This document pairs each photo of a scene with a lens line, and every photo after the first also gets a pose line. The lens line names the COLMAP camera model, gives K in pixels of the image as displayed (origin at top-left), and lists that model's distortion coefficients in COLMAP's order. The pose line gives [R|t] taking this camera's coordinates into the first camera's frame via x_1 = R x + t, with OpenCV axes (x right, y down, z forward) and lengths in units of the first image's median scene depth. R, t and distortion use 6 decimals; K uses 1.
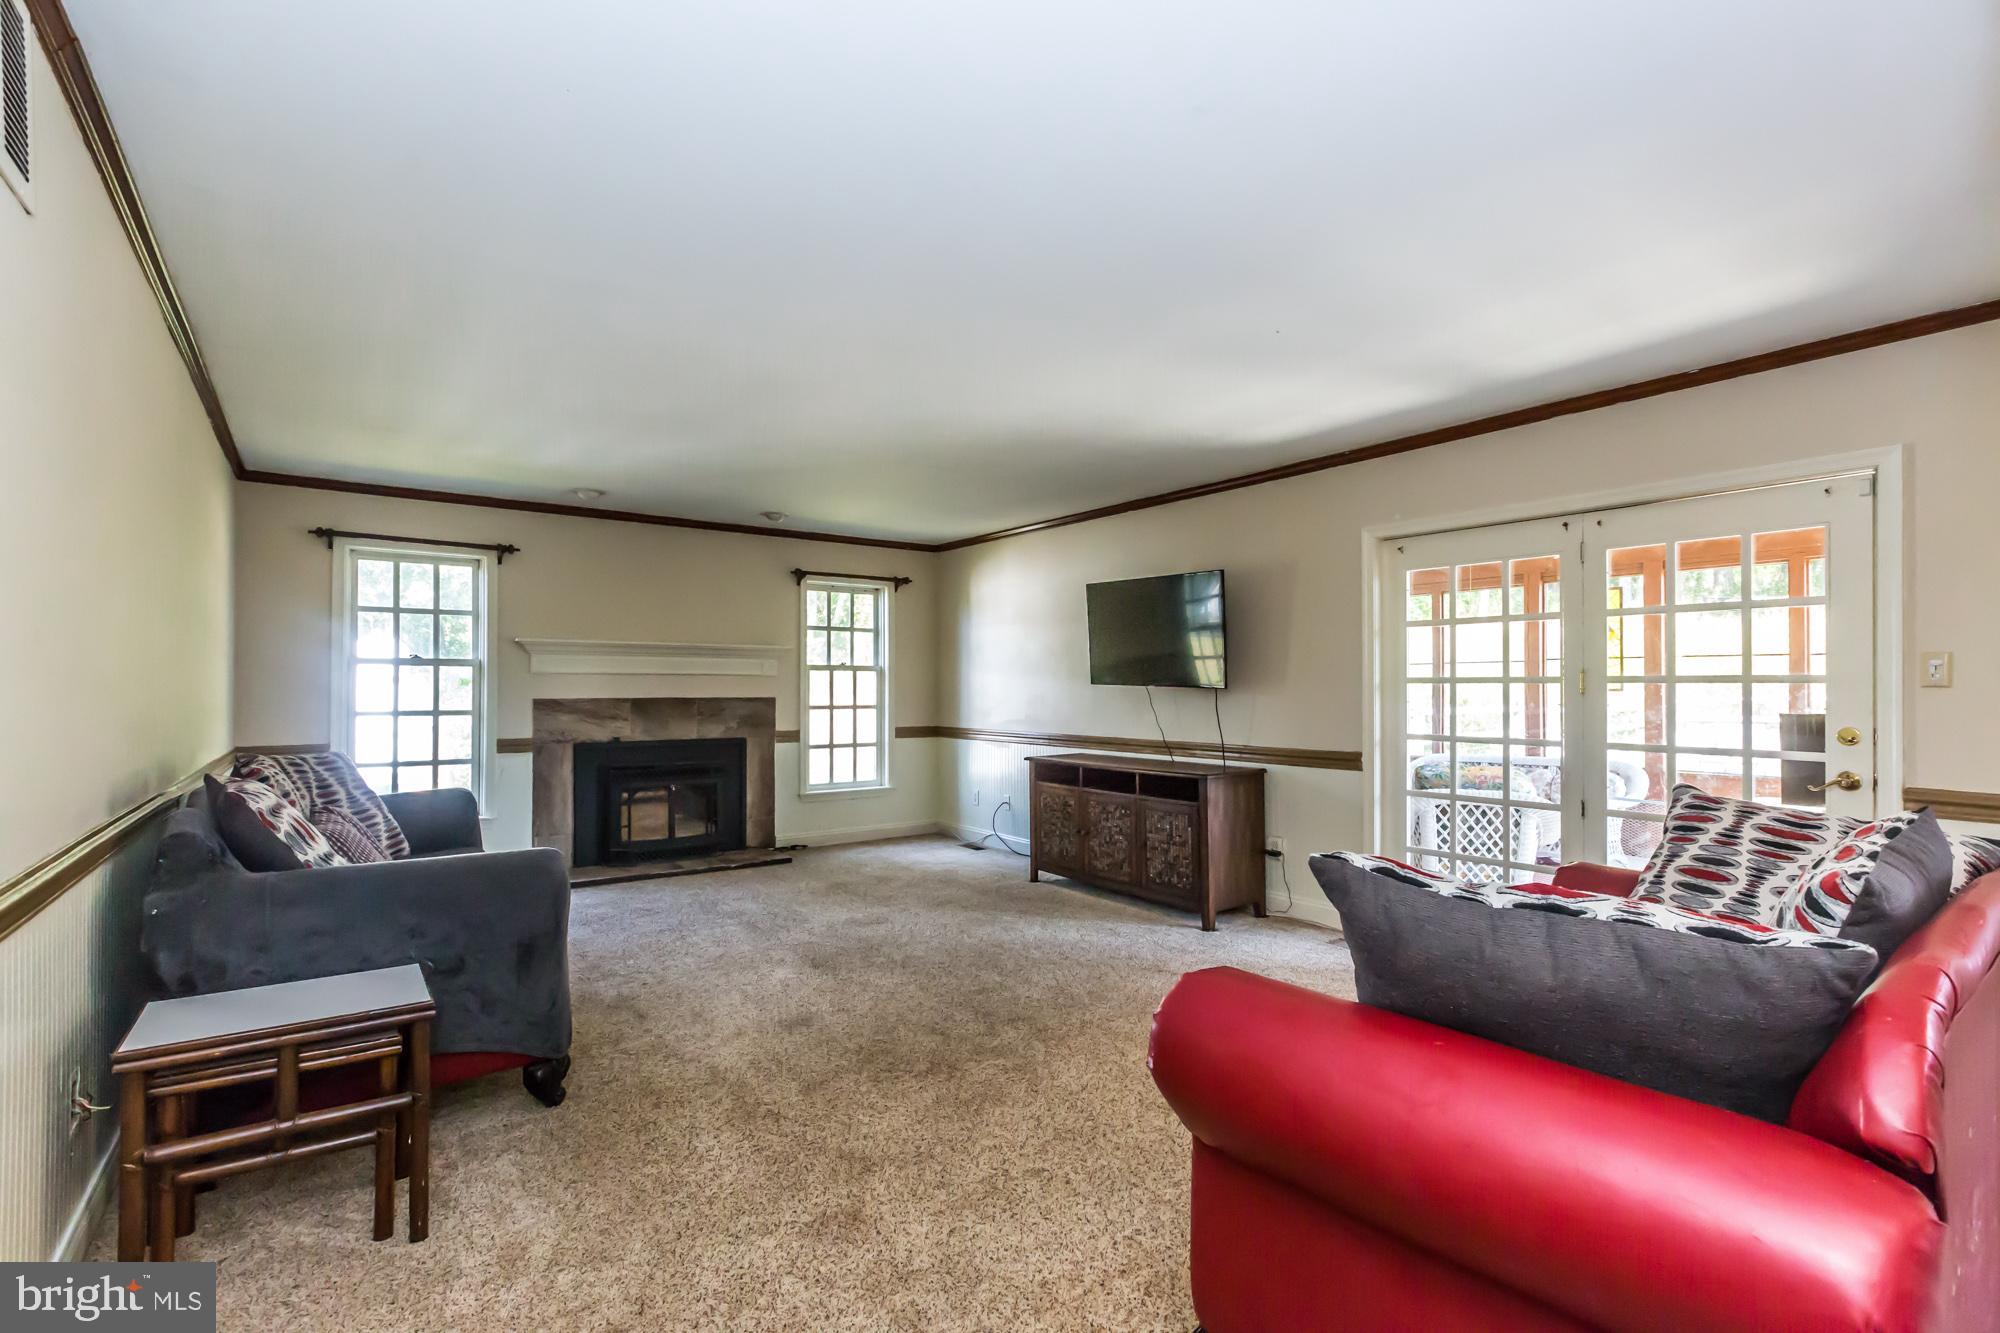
lens RADIAL K [[894.4, 0, 1009.0], [0, 894.4, 682.2], [0, 0, 1]] dist [-0.003522, 0.002092]
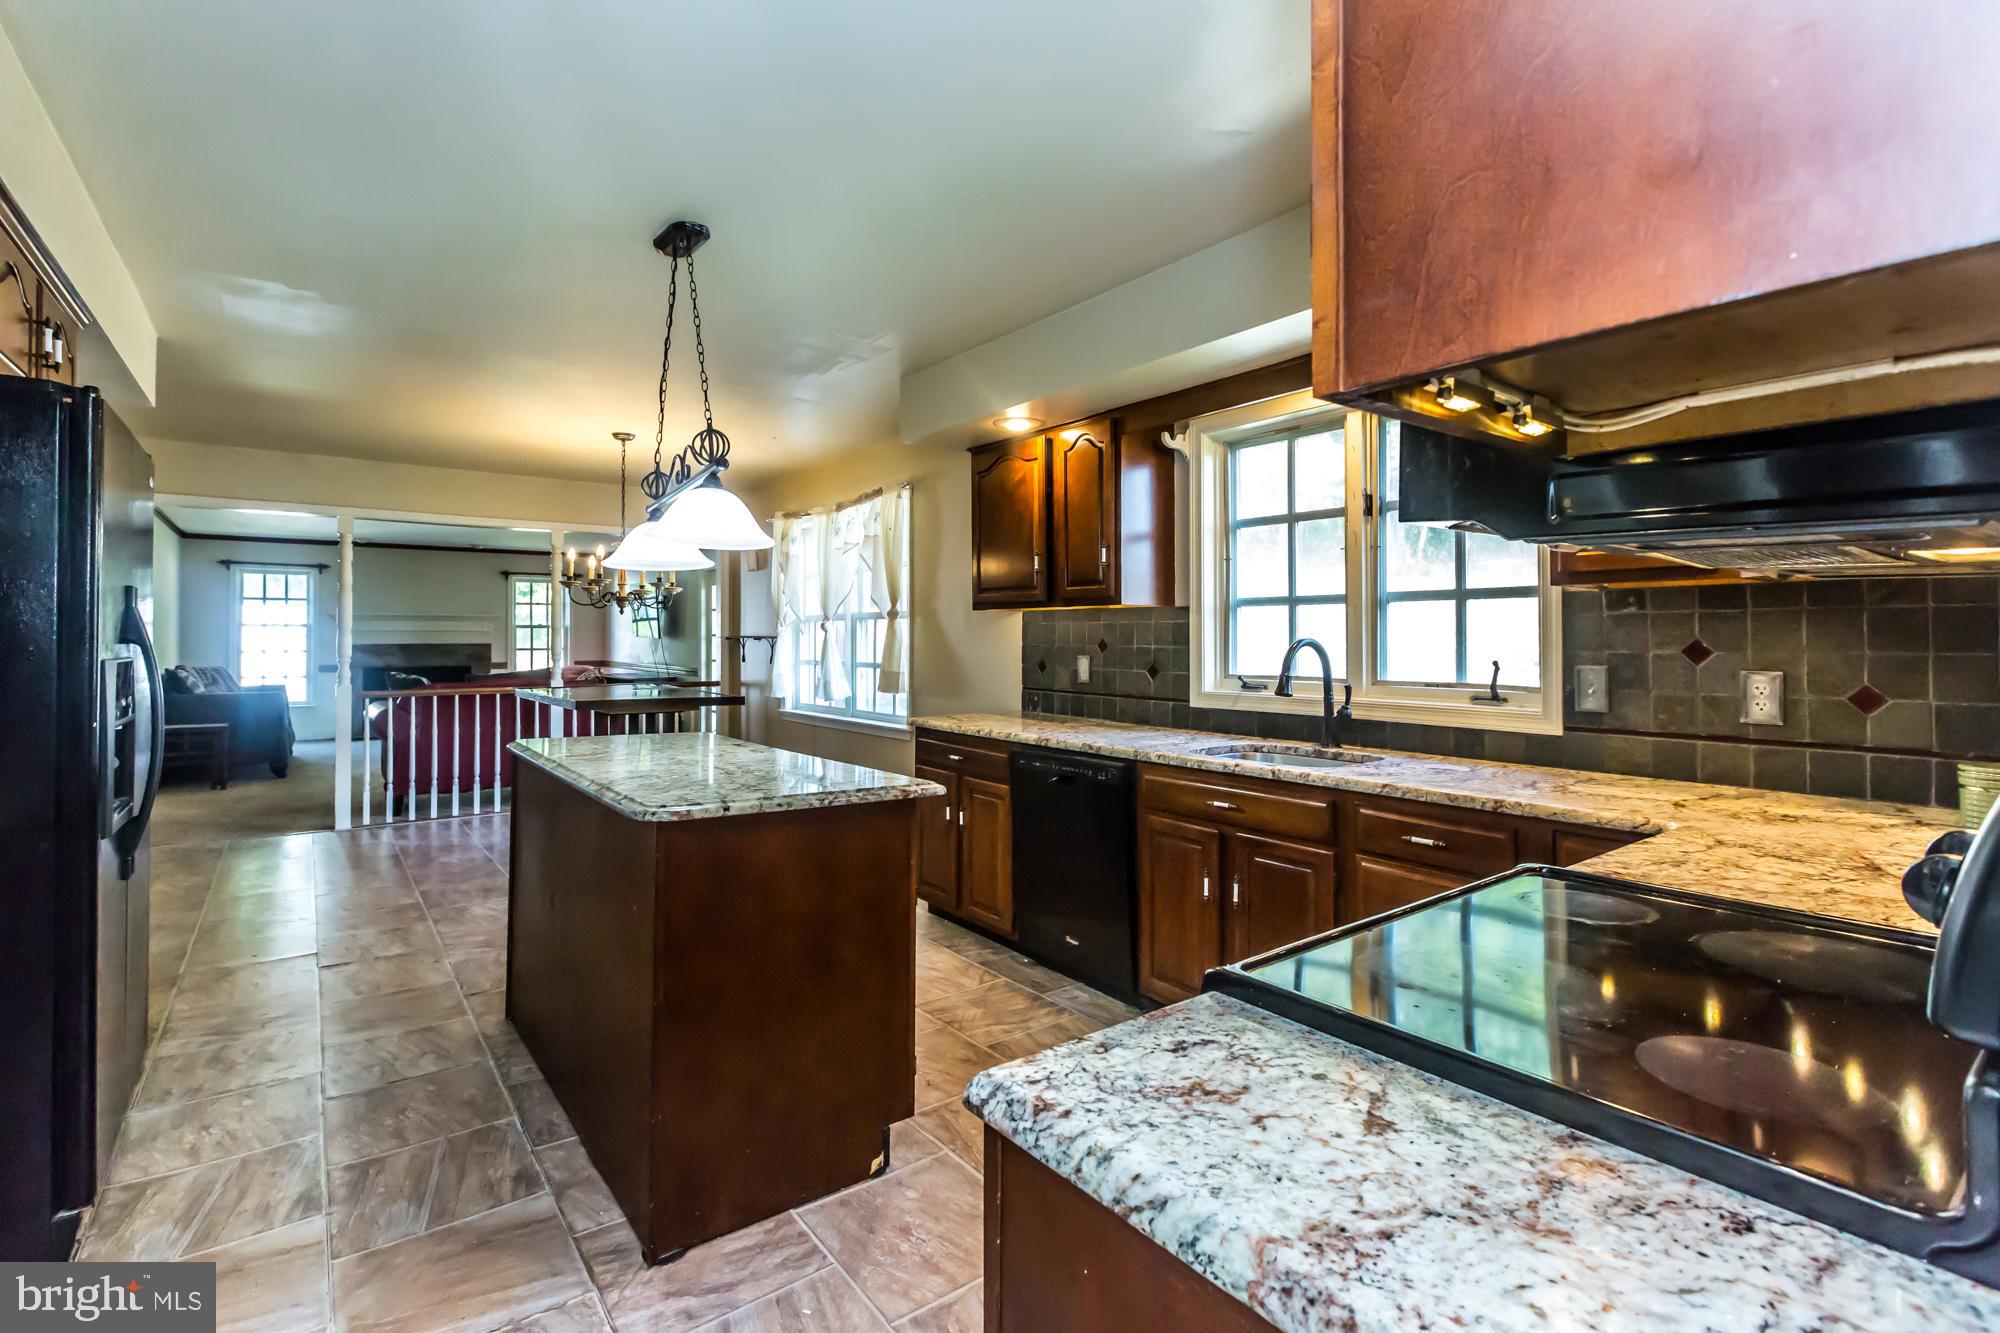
lens RADIAL K [[894.4, 0, 987.2], [0, 894.4, 633.2], [0, 0, 1]] dist [-0.003522, 0.002092]
pose [[0.999974, -0.005079, 0.005101, 0.770710], [0.005112, 0.999966, -0.006491, 0.013973], [-0.005068, 0.006517, 0.999966, -0.837646]]
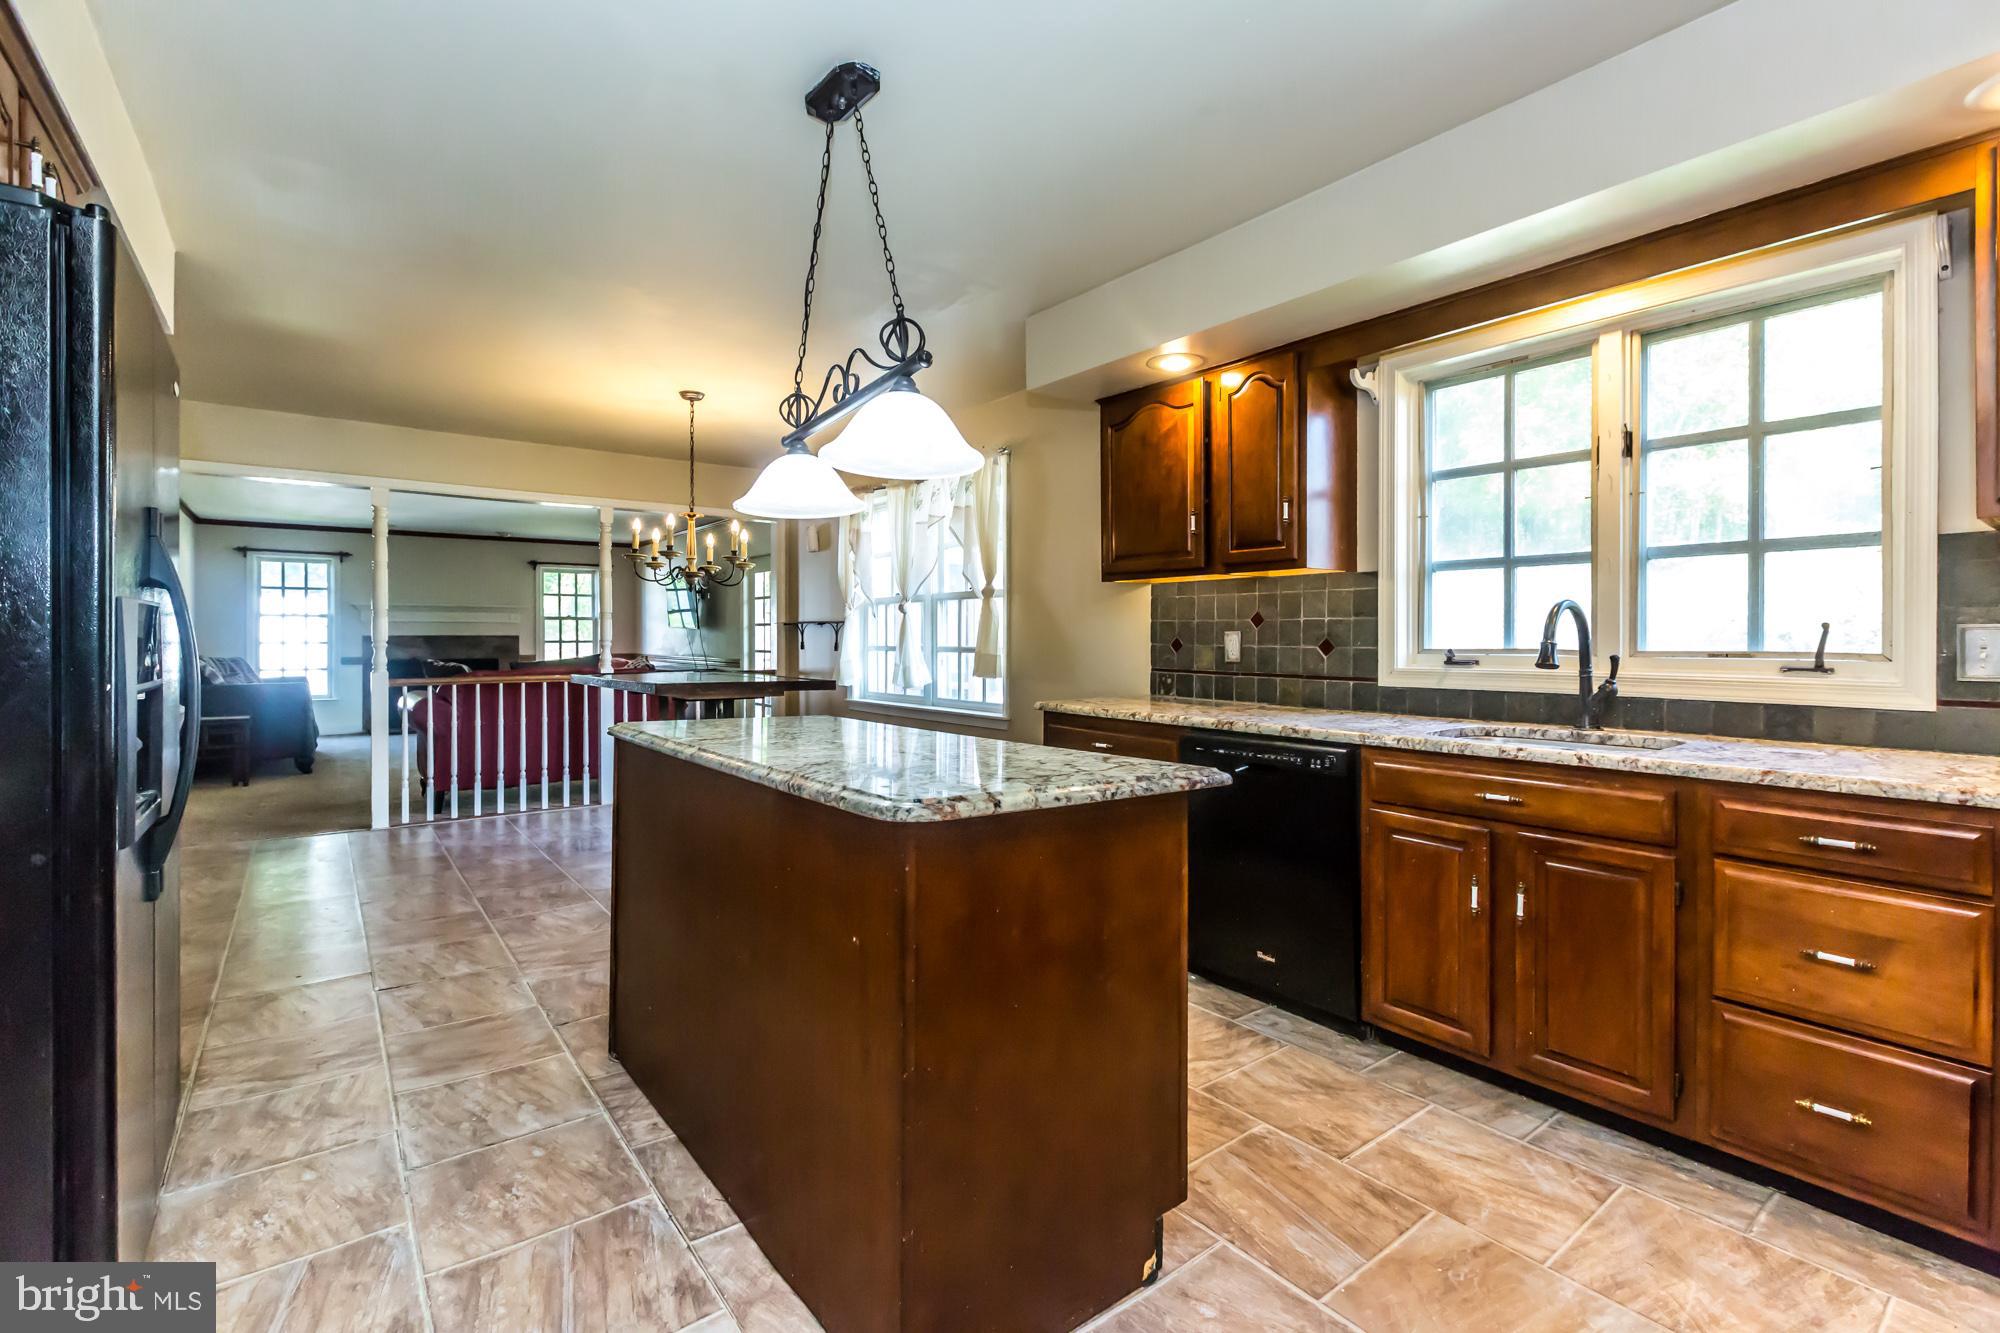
lens RADIAL K [[894.4, 0, 1018.5], [0, 894.4, 641.1], [0, 0, 1]] dist [-0.003522, 0.002092]
pose [[0.999844, -0.005786, 0.016703, 0.722263], [0.005671, 0.999960, 0.006944, 0.022926], [-0.016742, -0.006848, 0.999836, -0.789013]]
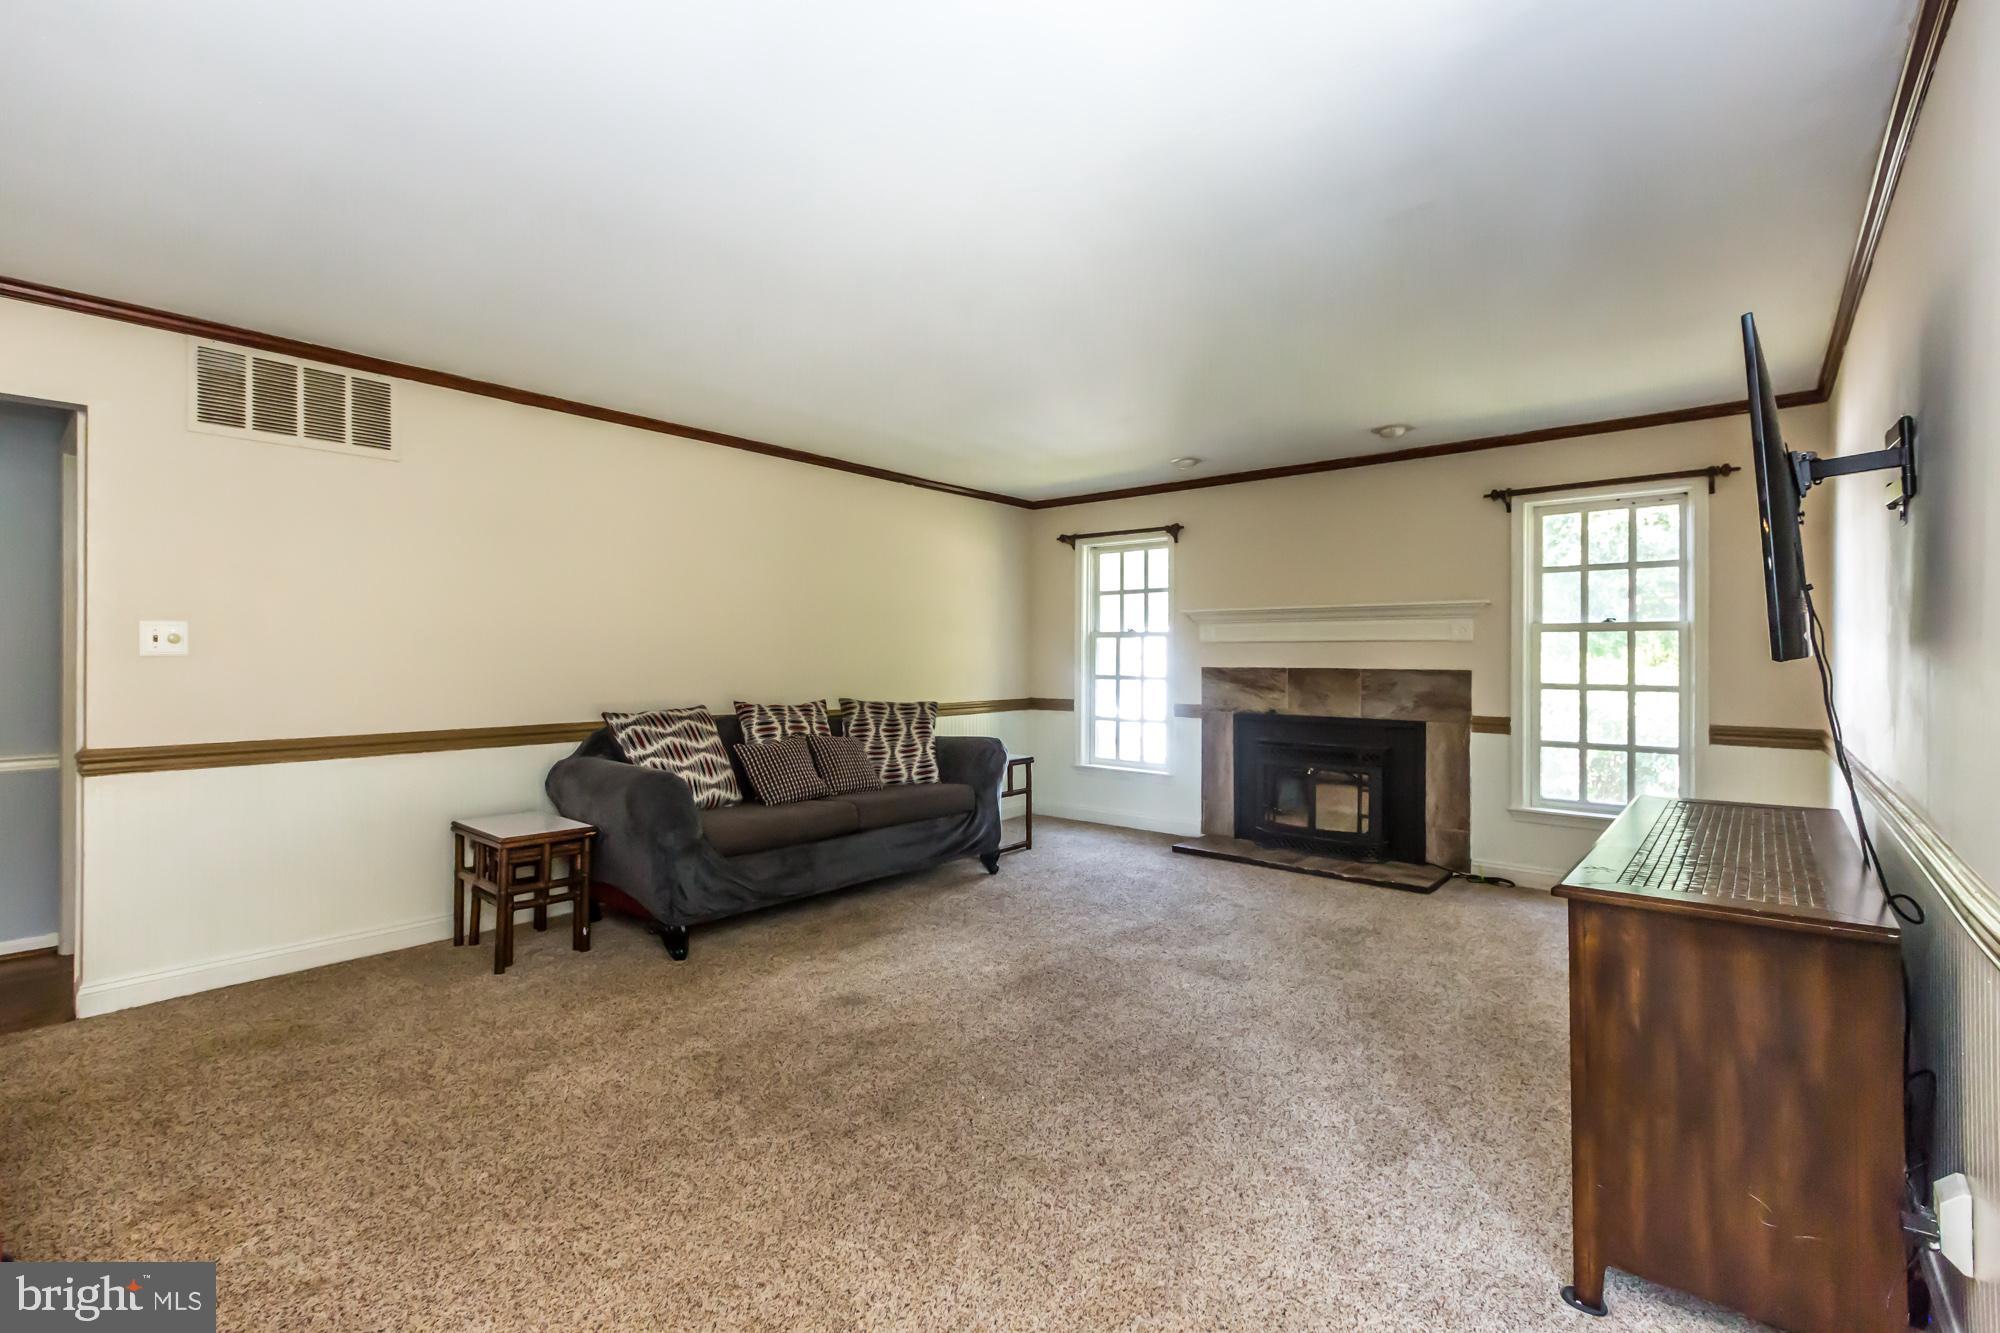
lens RADIAL K [[894.4, 0, 1012.6], [0, 894.4, 655.4], [0, 0, 1]] dist [-0.003522, 0.002092]
pose [[0.232288, -0.002827, -0.972643, 0.393898], [0.002118, 0.999995, -0.002401, 0.006323], [0.972645, -0.001502, 0.232293, 0.500590]]
